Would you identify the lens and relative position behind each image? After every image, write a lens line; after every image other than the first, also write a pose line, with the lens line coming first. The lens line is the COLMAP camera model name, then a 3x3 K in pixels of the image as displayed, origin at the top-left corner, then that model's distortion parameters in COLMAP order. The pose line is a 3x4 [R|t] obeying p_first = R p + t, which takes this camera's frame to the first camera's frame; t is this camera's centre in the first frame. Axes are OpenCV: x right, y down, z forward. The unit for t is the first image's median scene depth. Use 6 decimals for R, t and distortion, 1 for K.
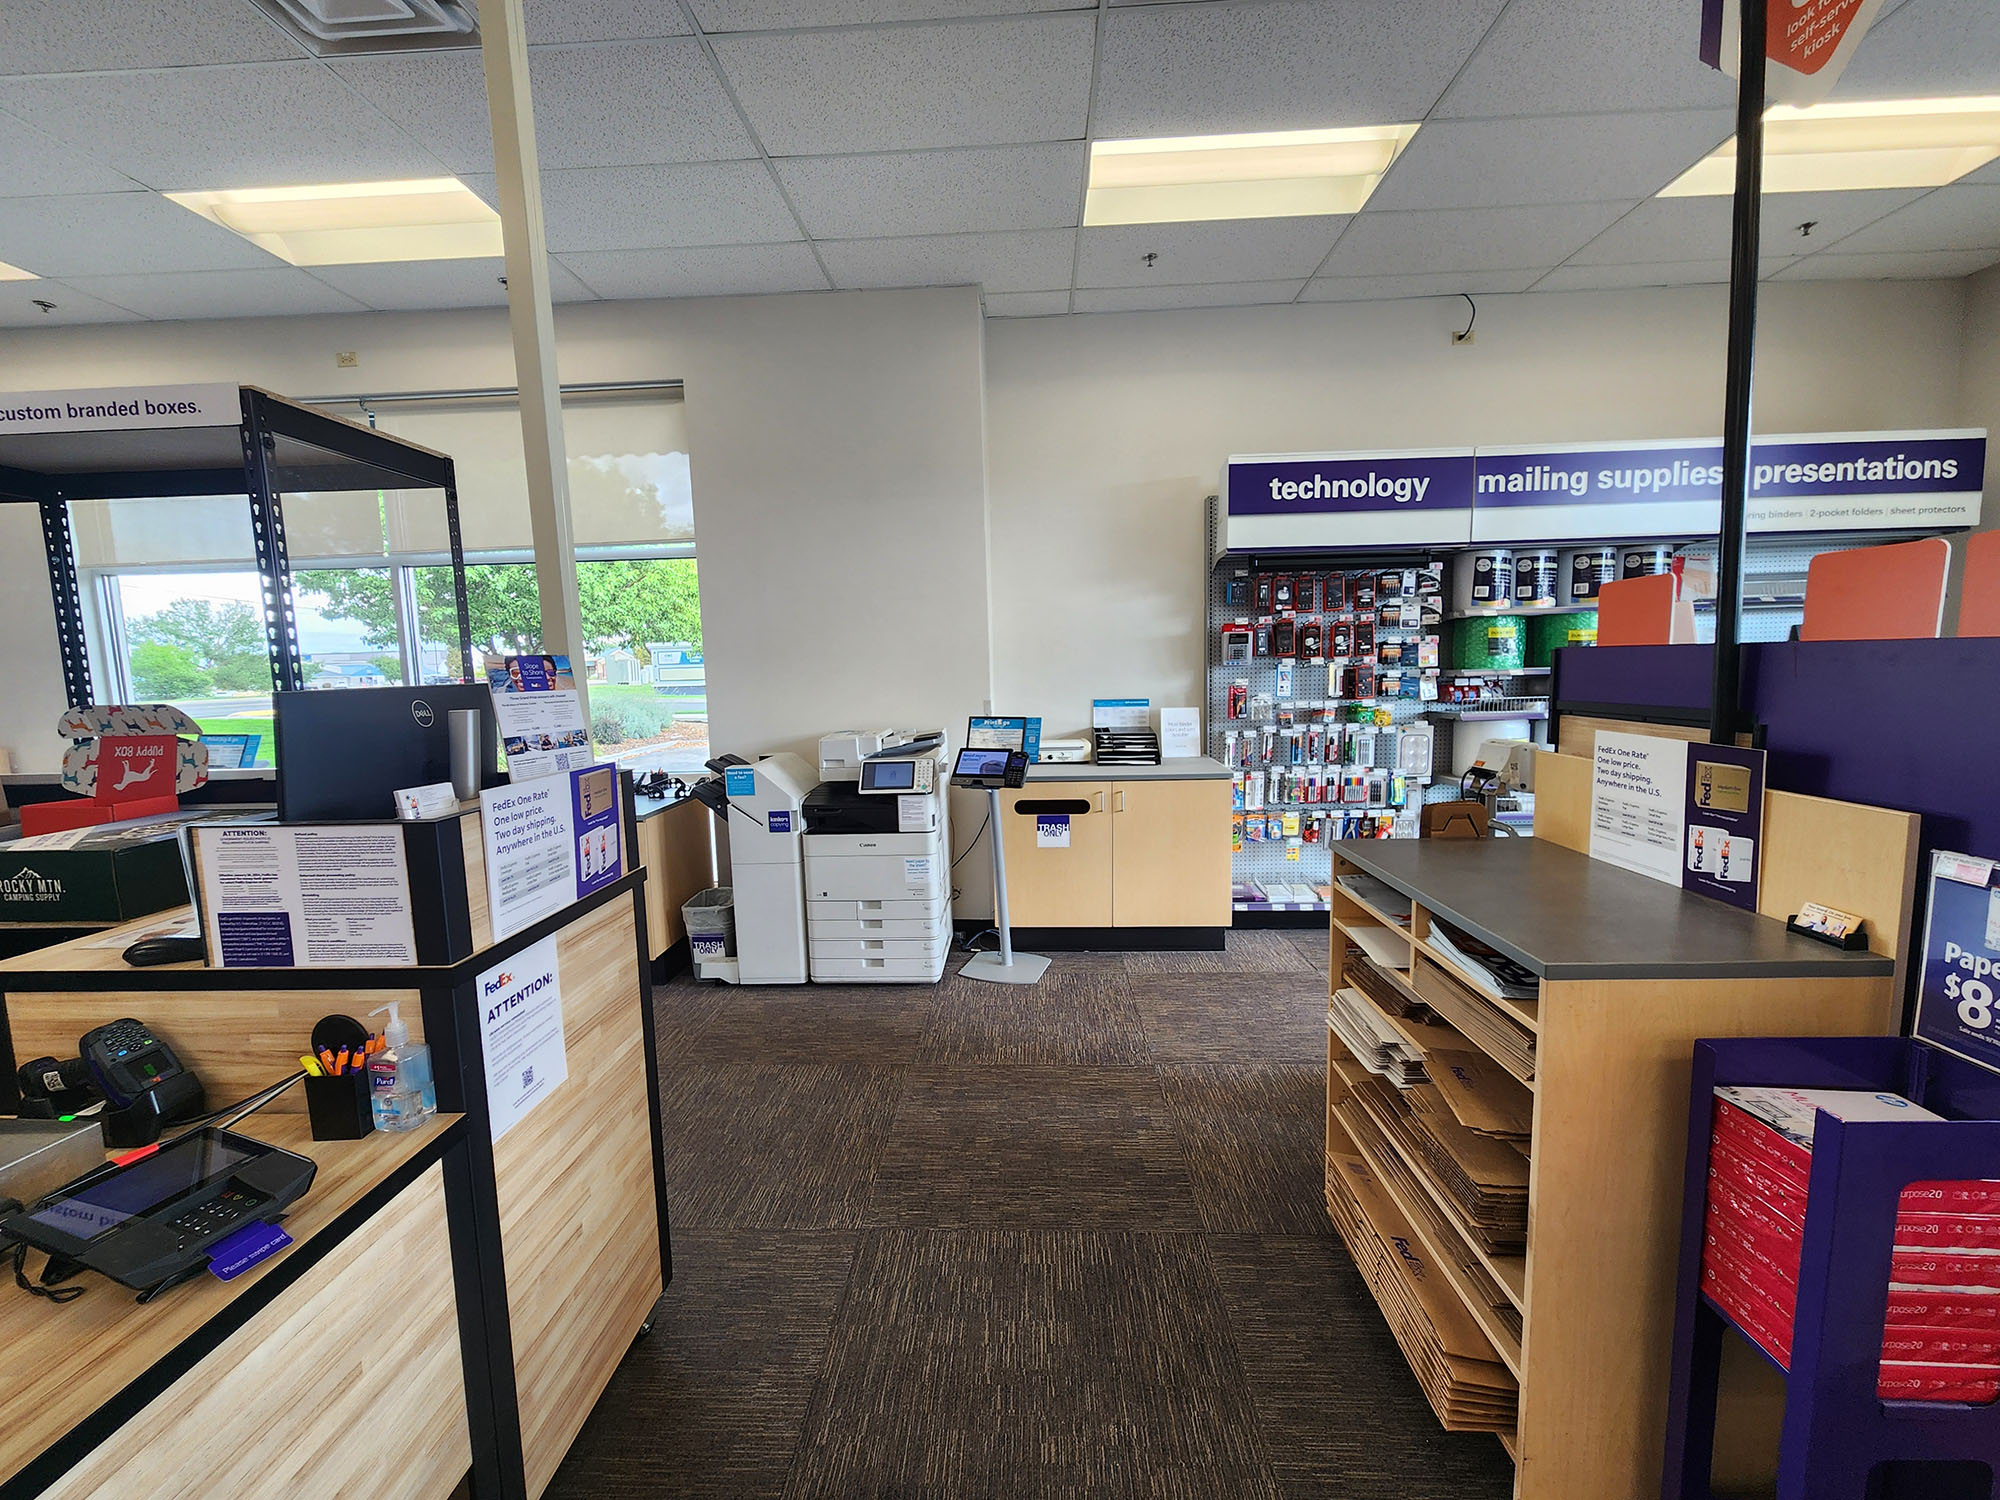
lens RADIAL K [[817.1, 0, 985.2], [0, 817.1, 753.1], [0, 0, 1]] dist [-0.002181, -0.001098]
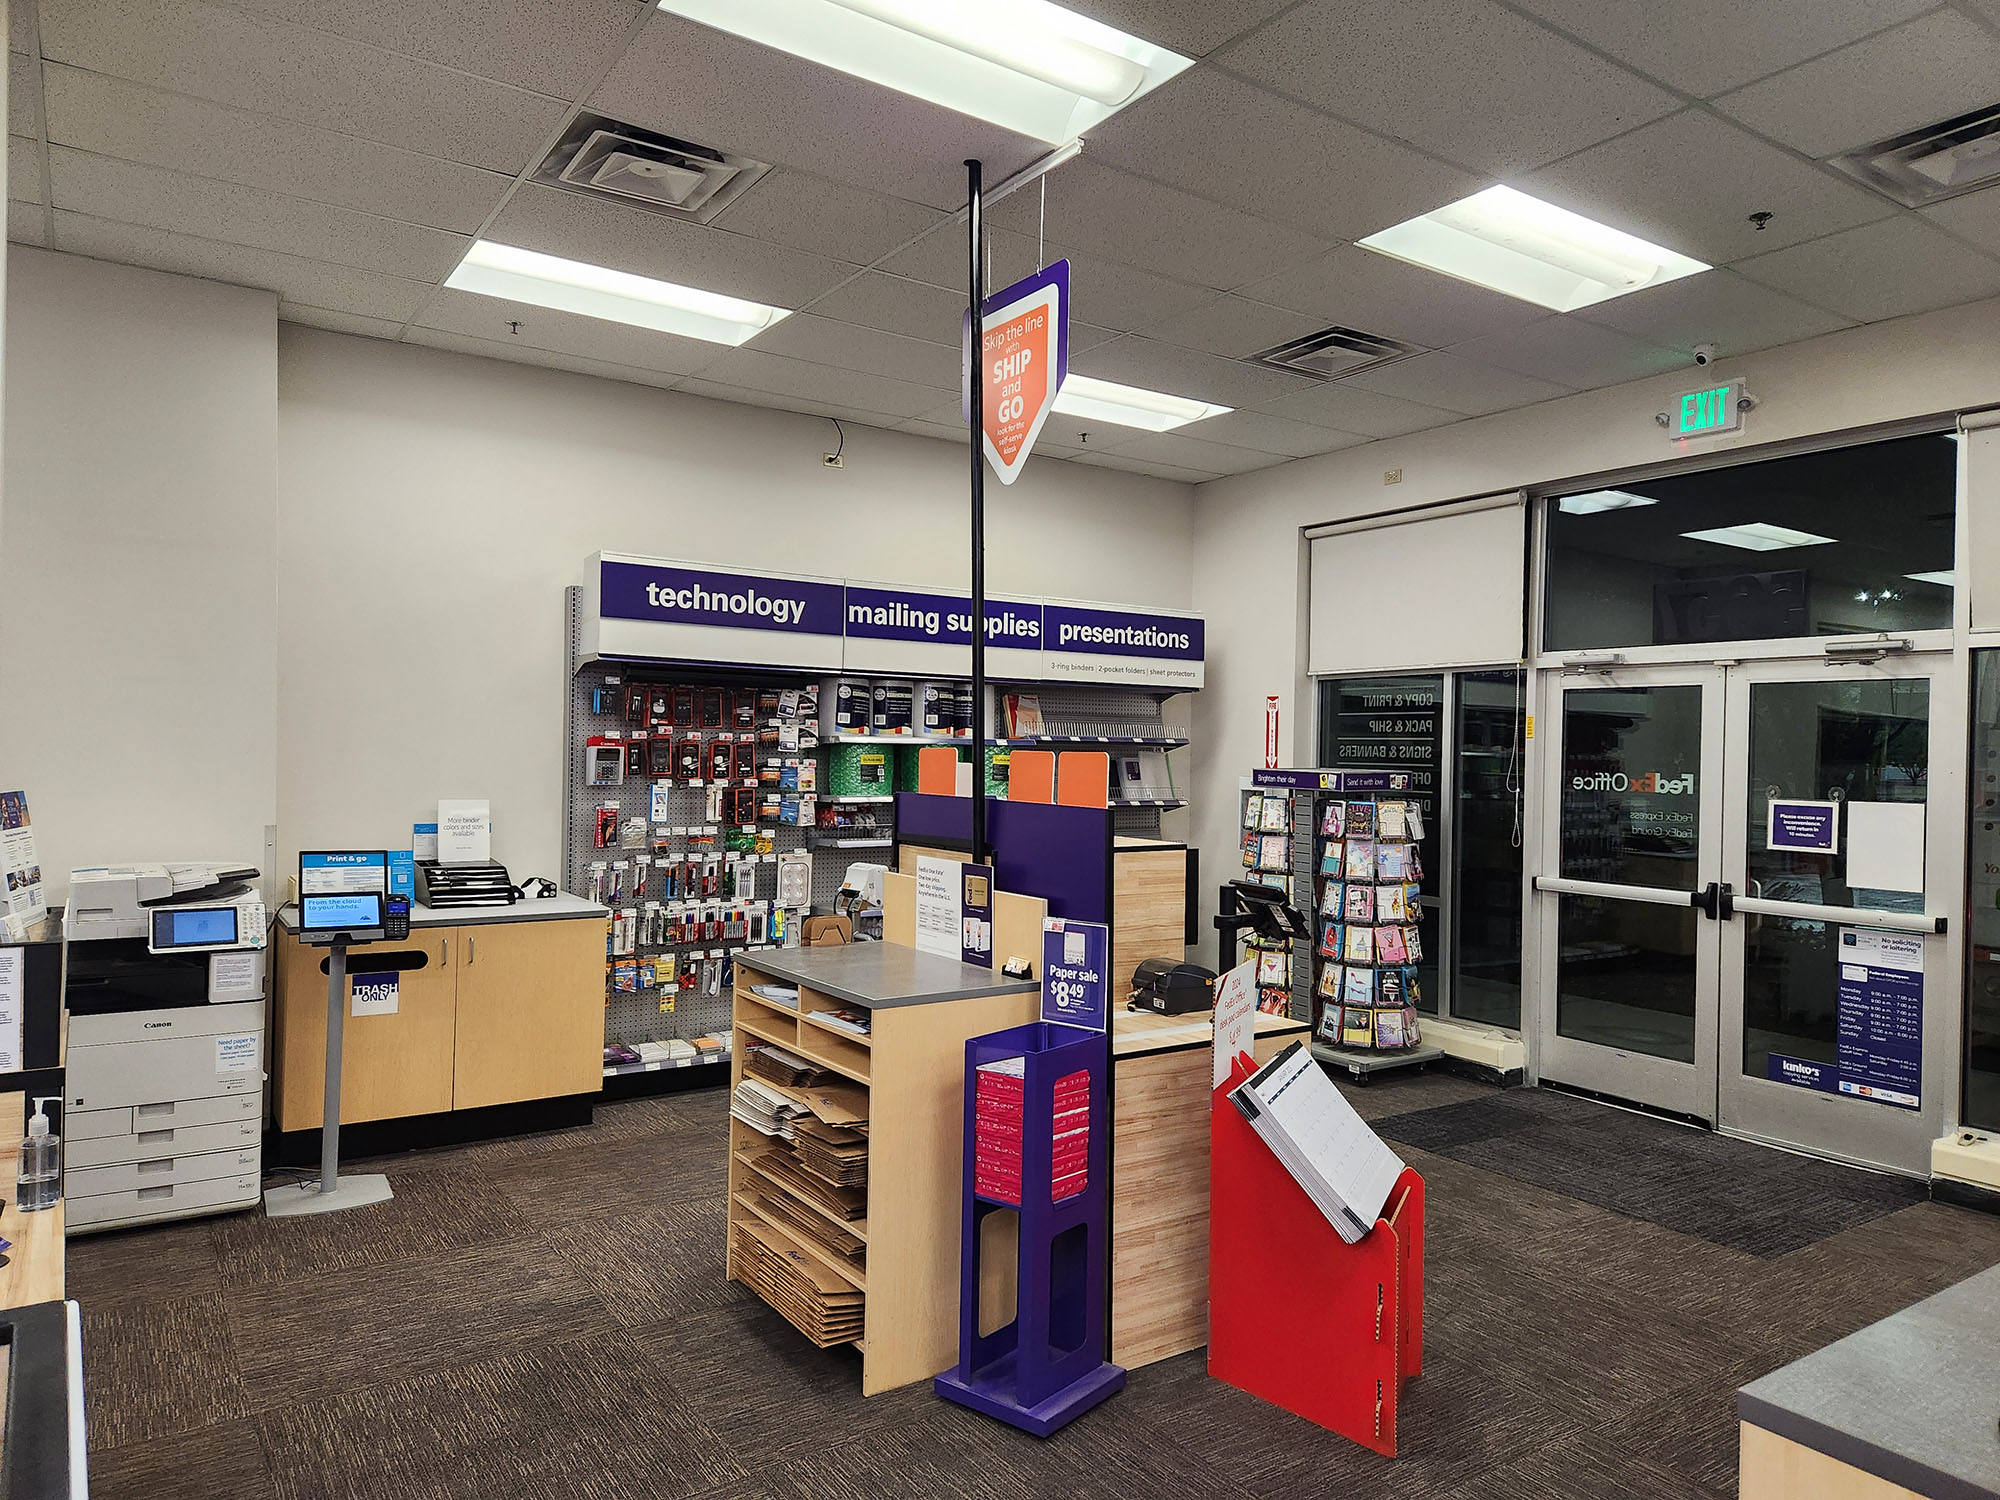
lens RADIAL K [[1341.0, 0, 1046.9], [0, 1341.0, 759.2], [0, 0, 1]] dist [0.081434, -0.065931]
pose [[0.781988, 0.035991, 0.622254, -0.233875], [0.029640, 0.995055, -0.094802, 0.014925], [-0.622588, 0.092578, 0.777054, -0.430708]]
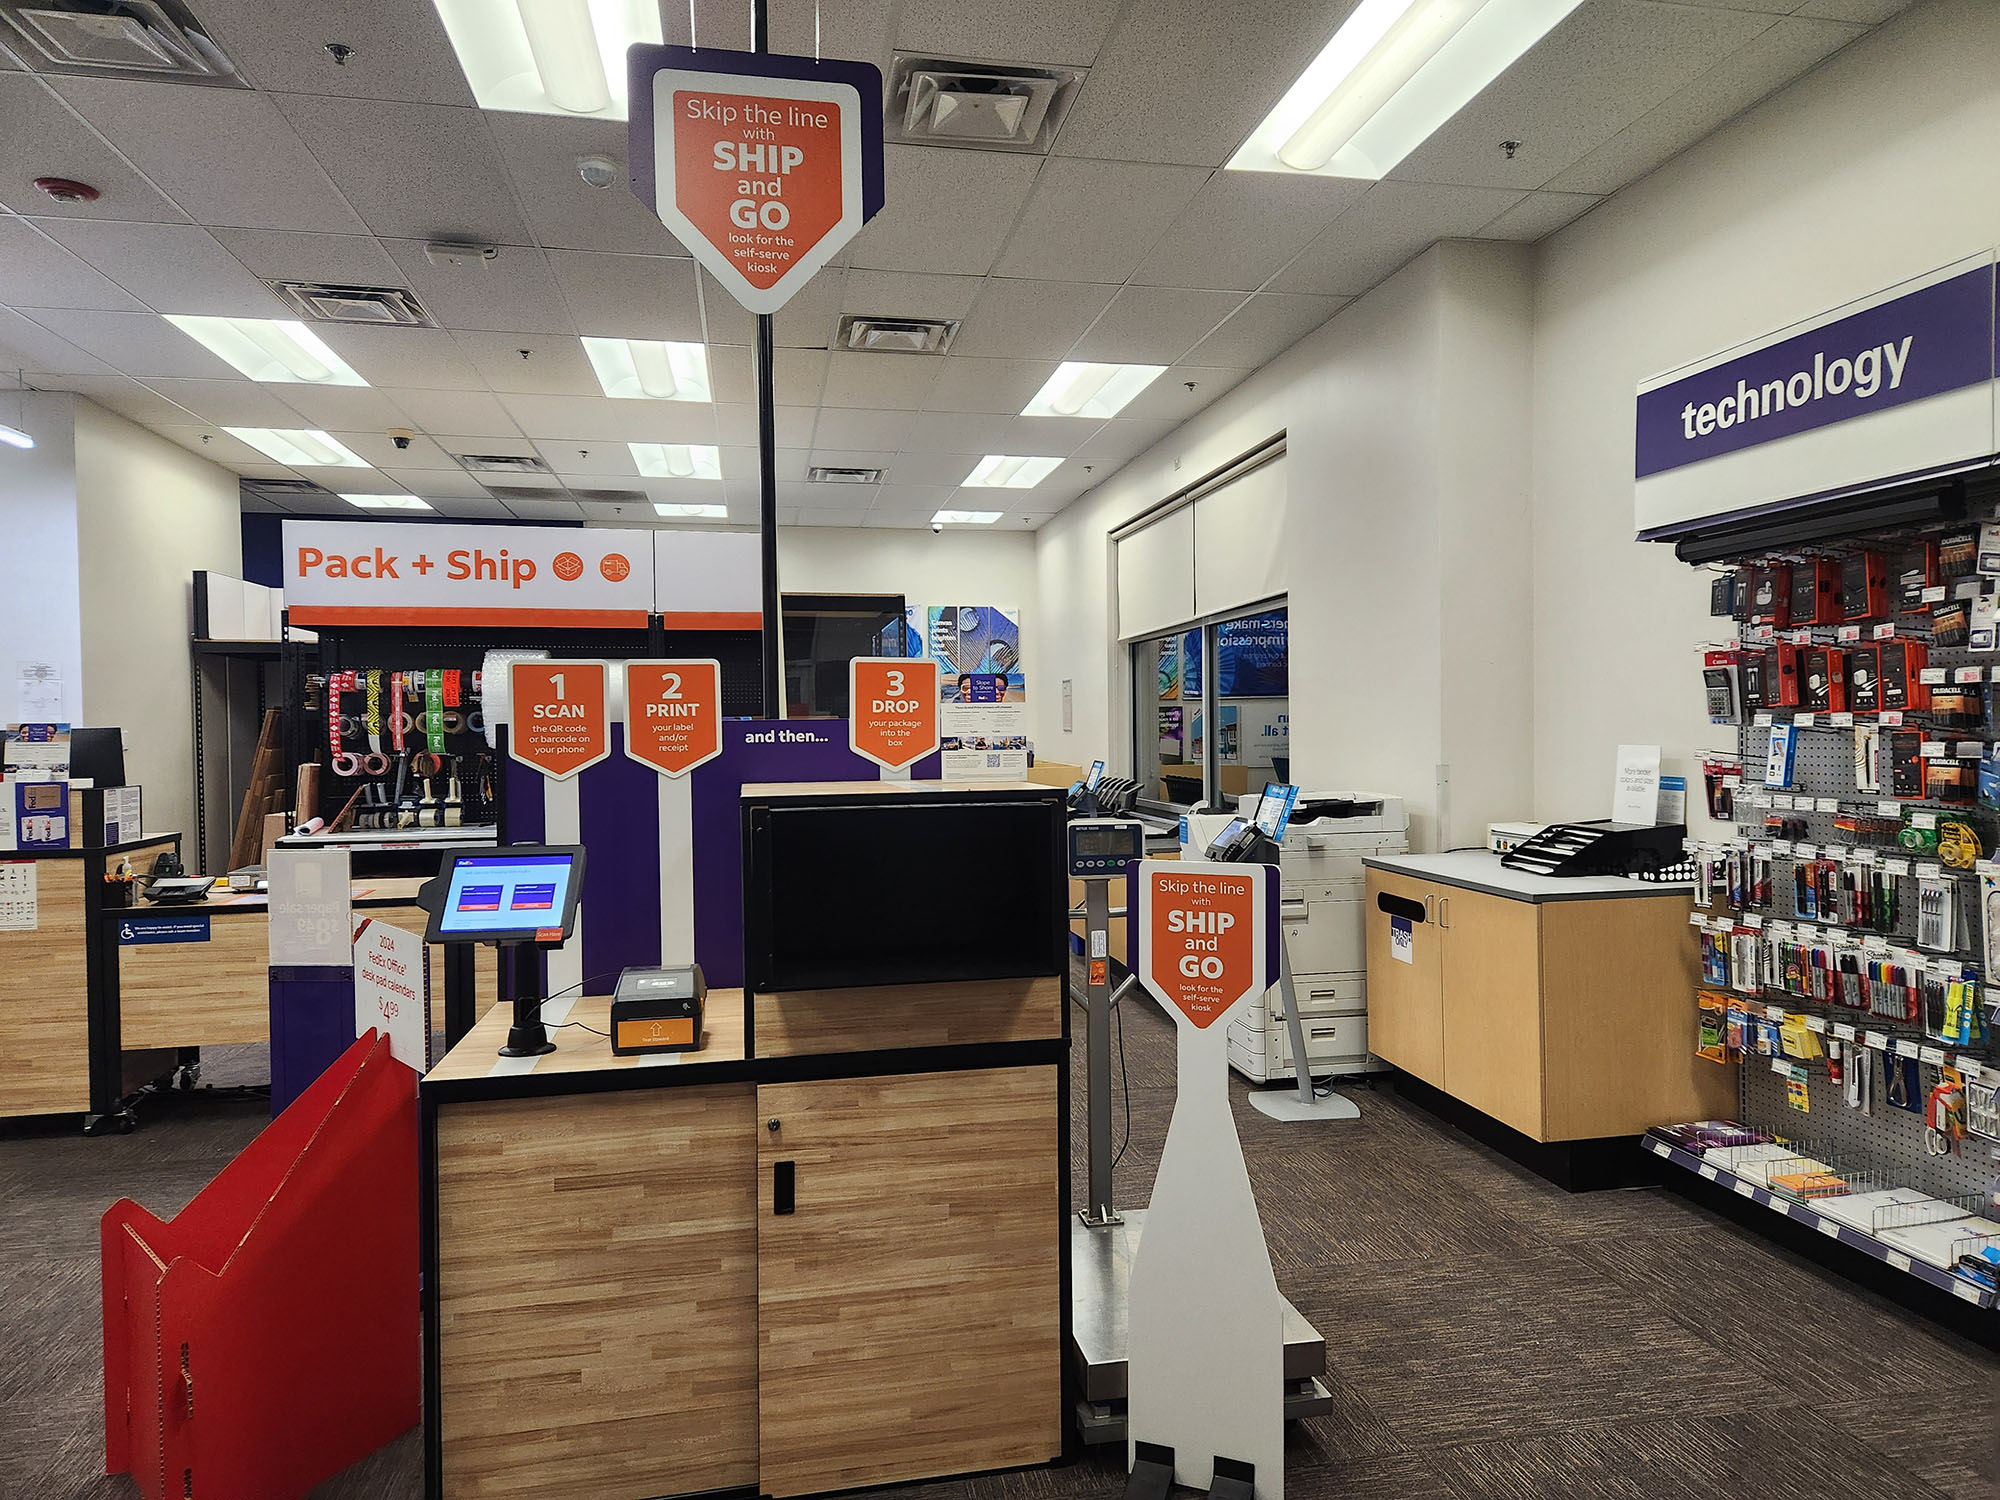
lens RADIAL K [[1341.0, 0, 1025.4], [0, 1341.0, 757.0], [0, 0, 1]] dist [0.081434, -0.065931]
pose [[0.250392, 0.042092, -0.967229, 1.198198], [-0.099498, 0.994883, 0.017538, -0.059872], [0.963018, 0.091846, 0.253299, 0.334303]]
